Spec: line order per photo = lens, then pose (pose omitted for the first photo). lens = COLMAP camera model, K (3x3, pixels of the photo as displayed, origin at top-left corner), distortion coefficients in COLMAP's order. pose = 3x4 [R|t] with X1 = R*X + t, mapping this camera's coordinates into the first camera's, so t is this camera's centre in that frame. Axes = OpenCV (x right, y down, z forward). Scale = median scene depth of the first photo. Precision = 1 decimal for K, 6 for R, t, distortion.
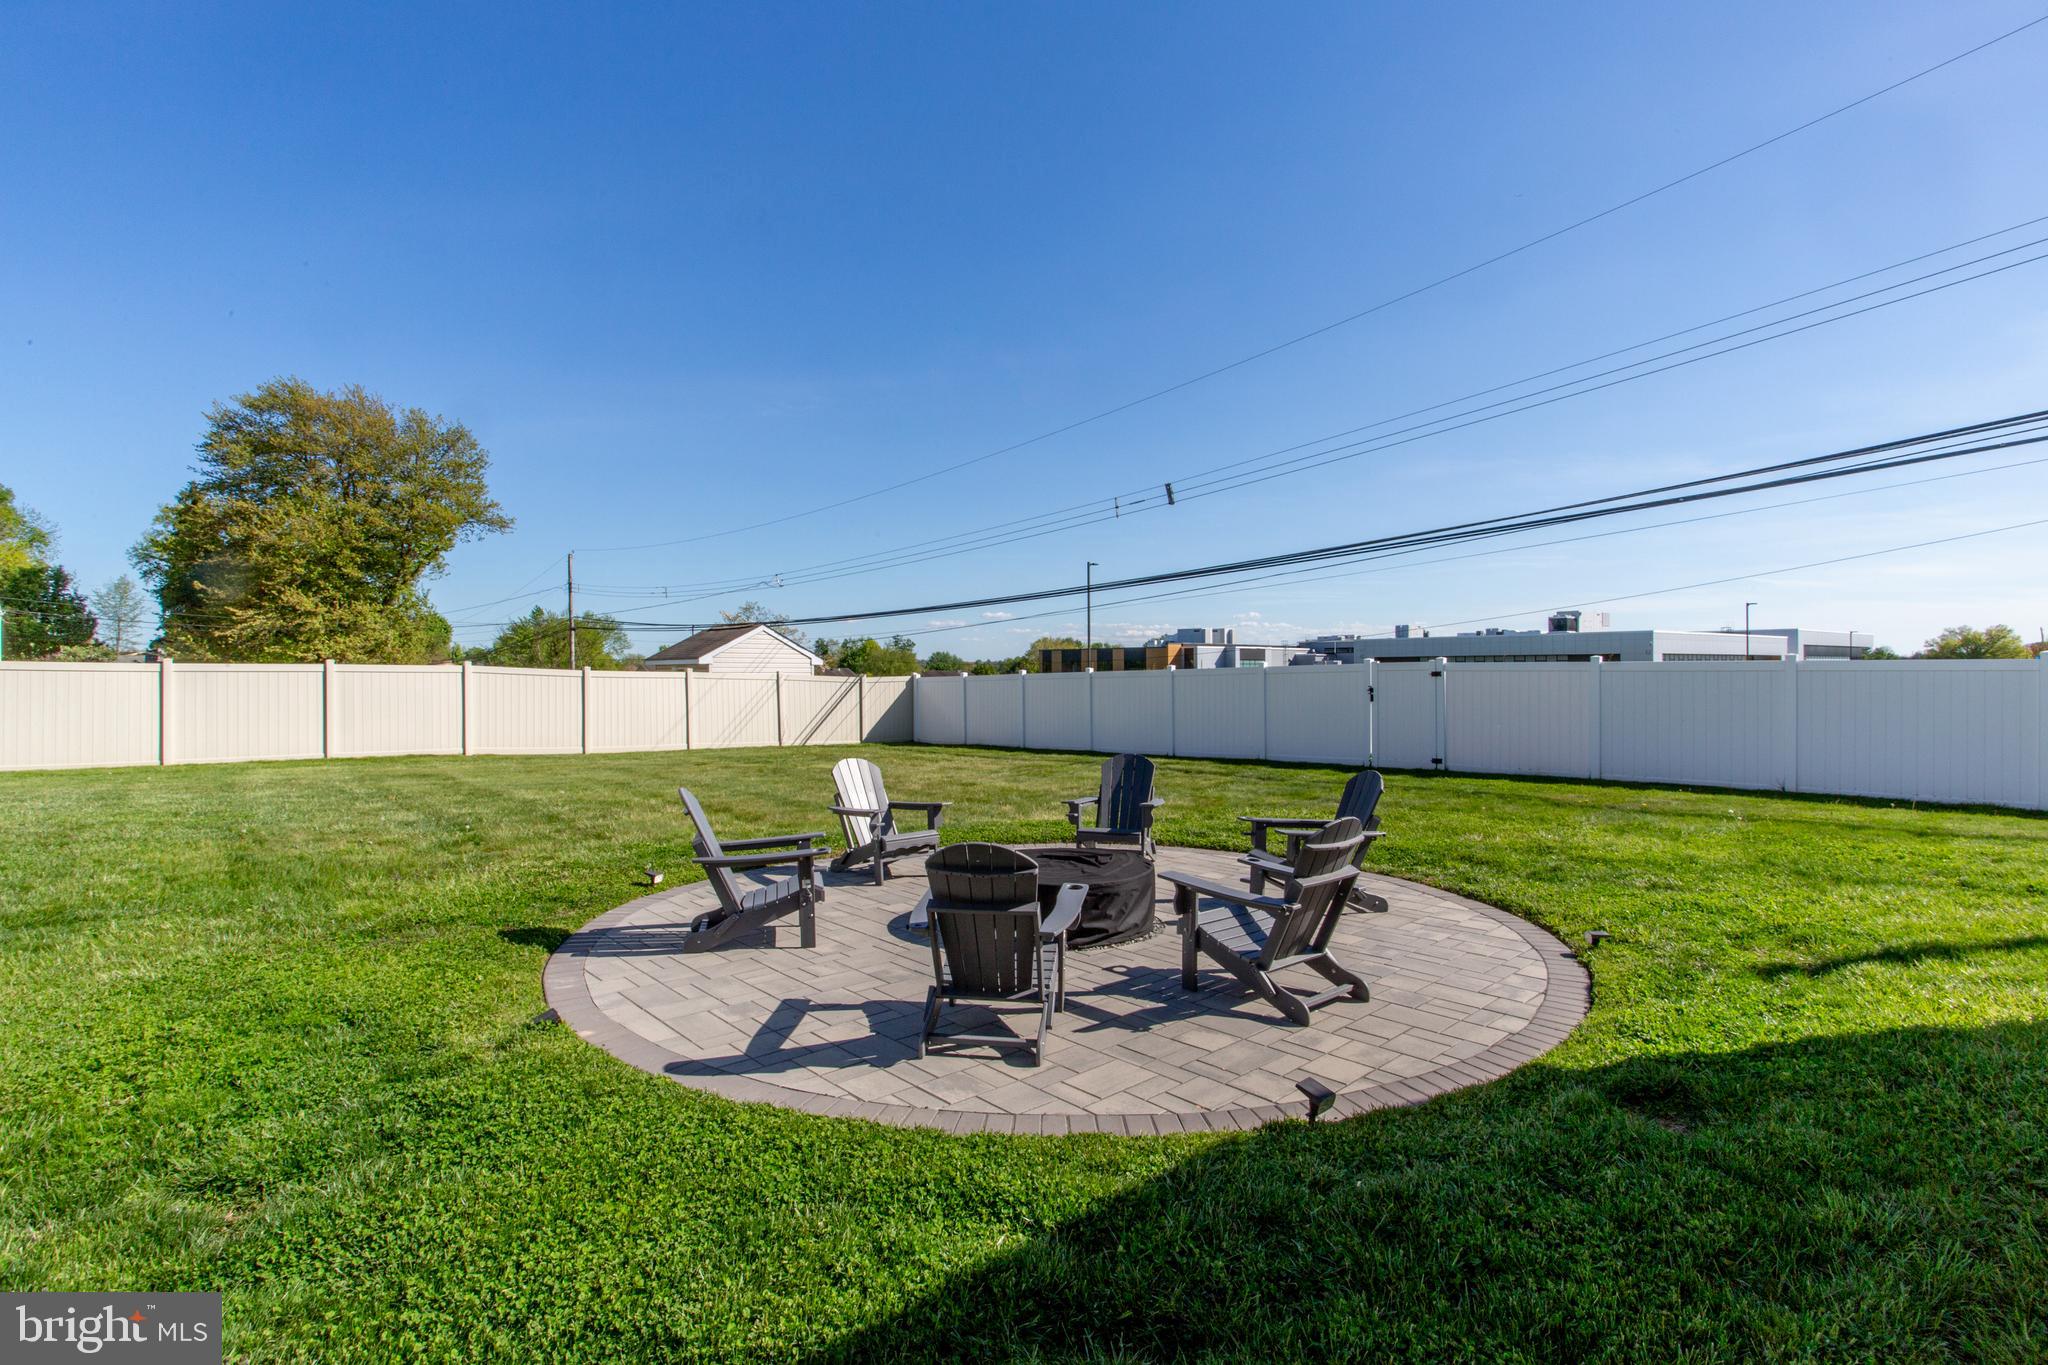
lens RADIAL K [[990.4, 0, 1024.0], [0, 990.4, 682.5], [0, 0, 1]] dist [-0.040937, 0.000007]
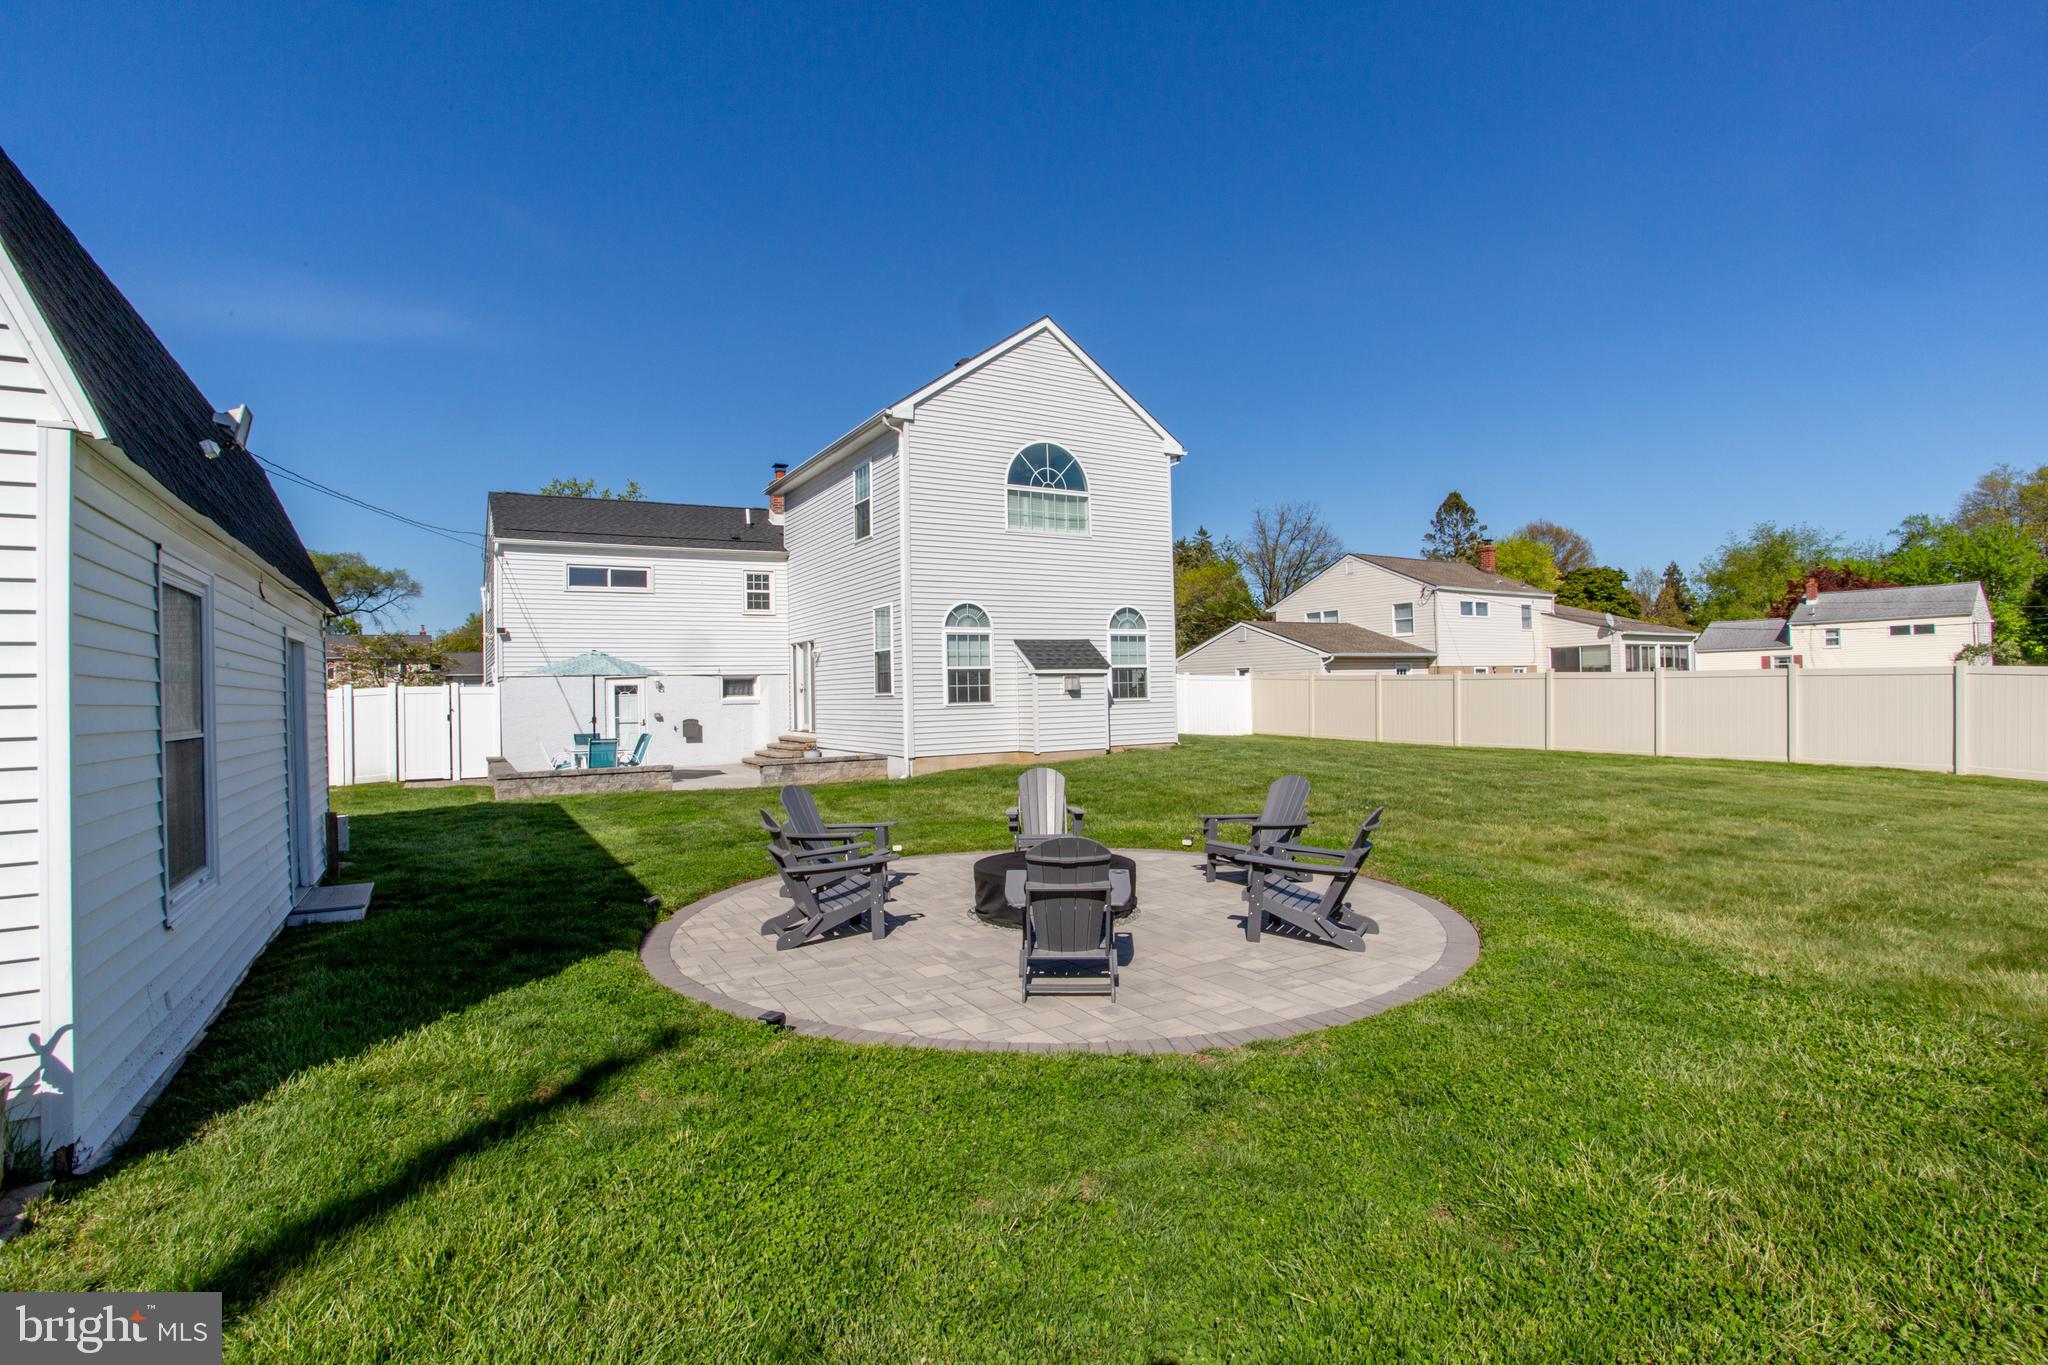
lens RADIAL K [[994.2, 0, 1009.9], [0, 994.2, 676.1], [0, 0, 1]] dist [-0.087345, 0.040527]
pose [[-0.217049, -0.006612, -0.976138, 0.141891], [0.010964, 0.999897, -0.009211, -0.003317], [0.976099, -0.012702, -0.216954, 0.142530]]
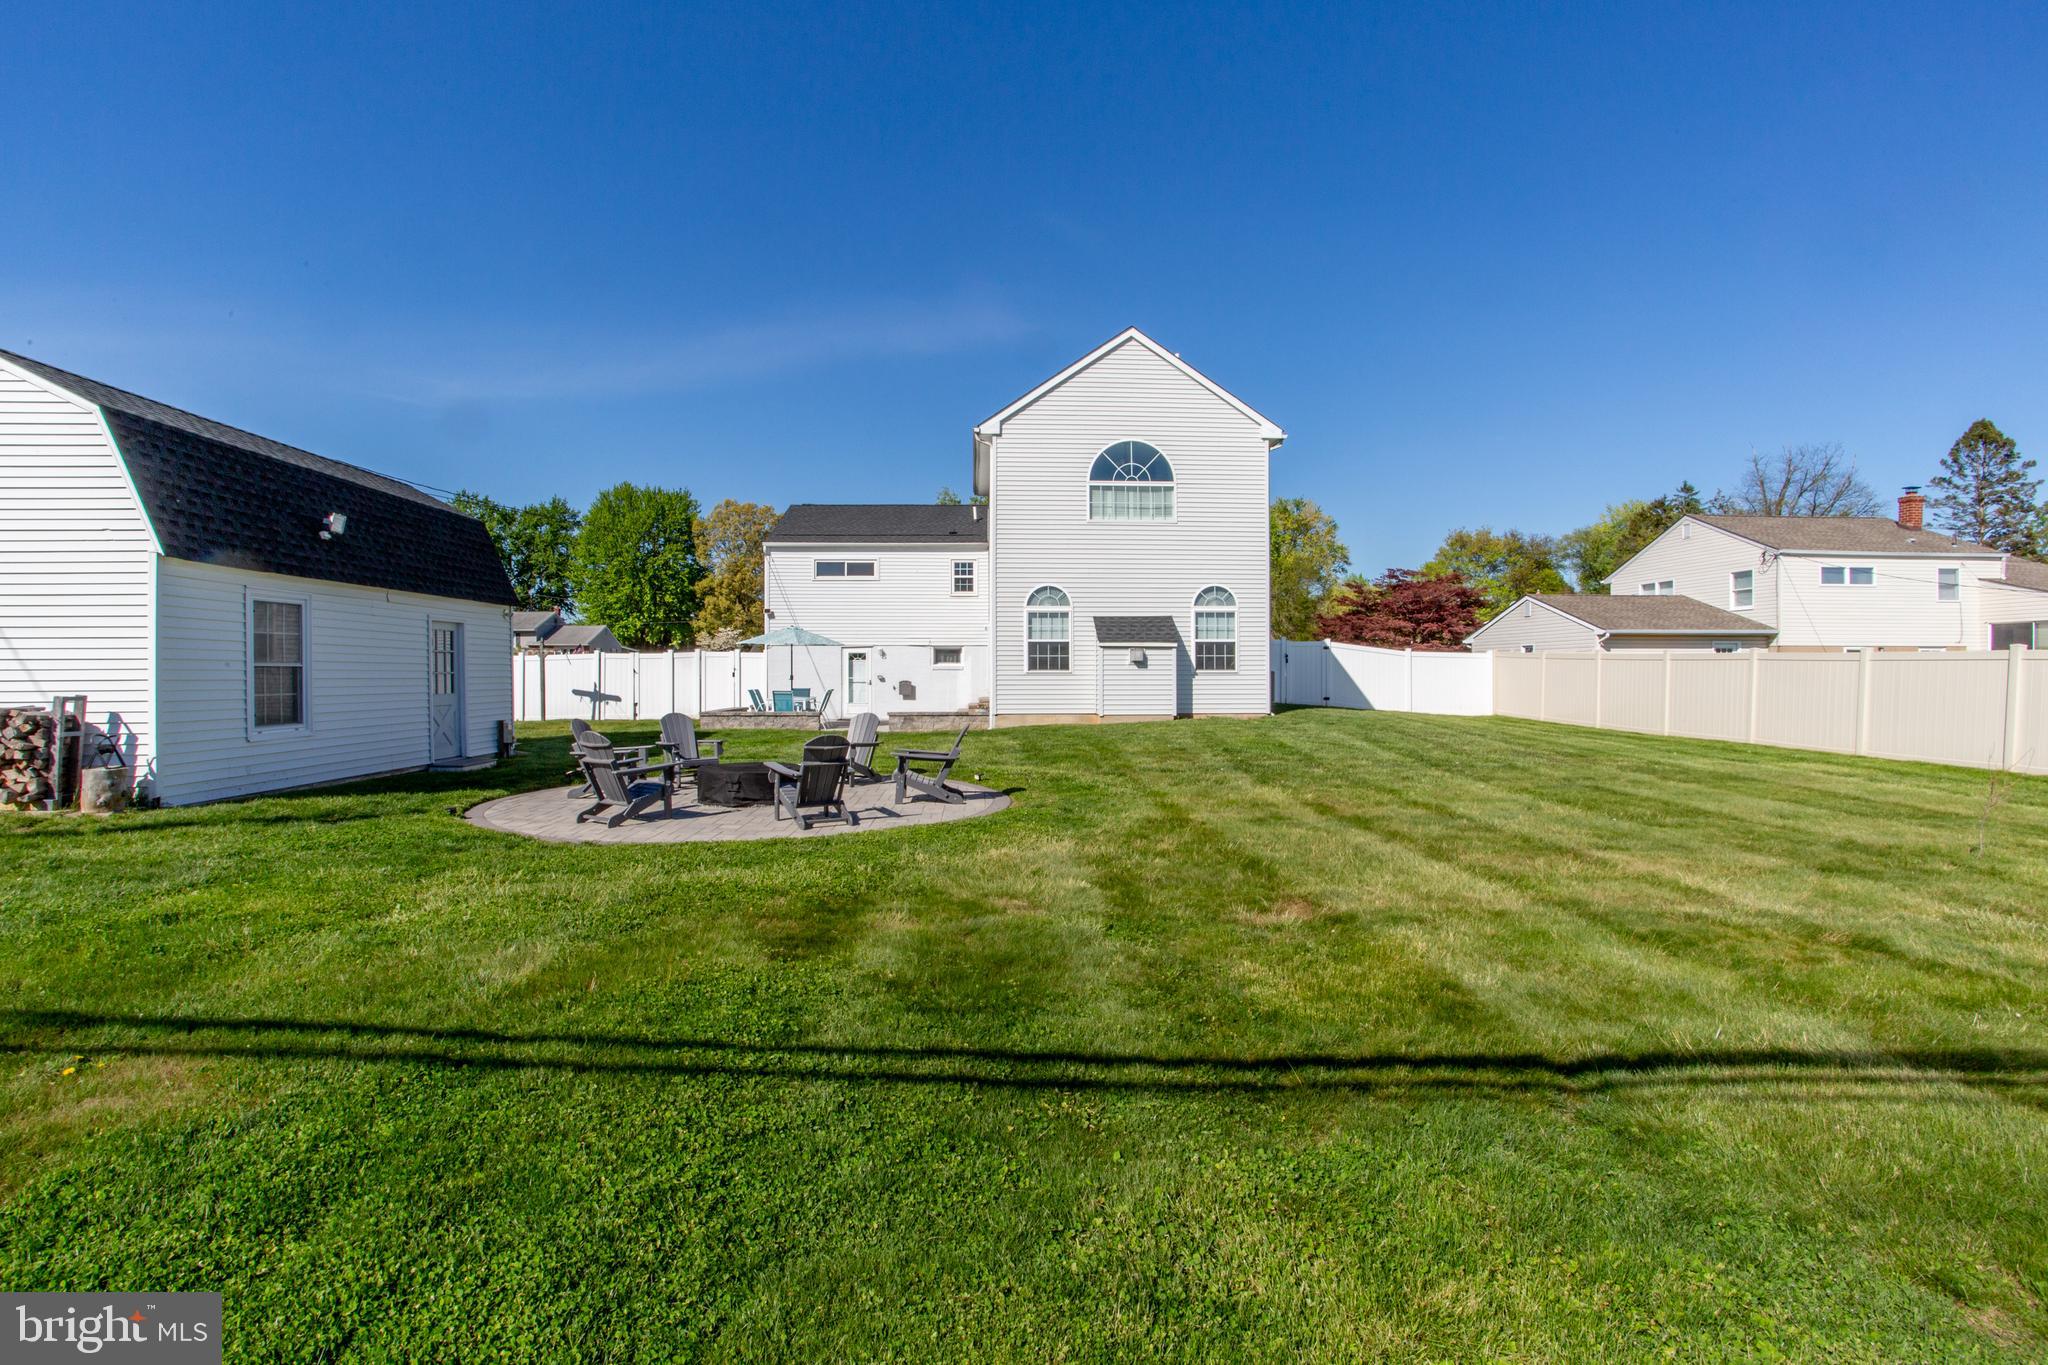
lens RADIAL K [[990.4, 0, 1017.1], [0, 990.4, 673.2], [0, 0, 1]] dist [-0.071798, 0.029292]
pose [[-0.643631, 0.005409, -0.765317, 0.127055], [-0.006102, 0.999907, 0.012199, -0.001274], [0.765312, 0.012522, -0.643538, 0.295528]]
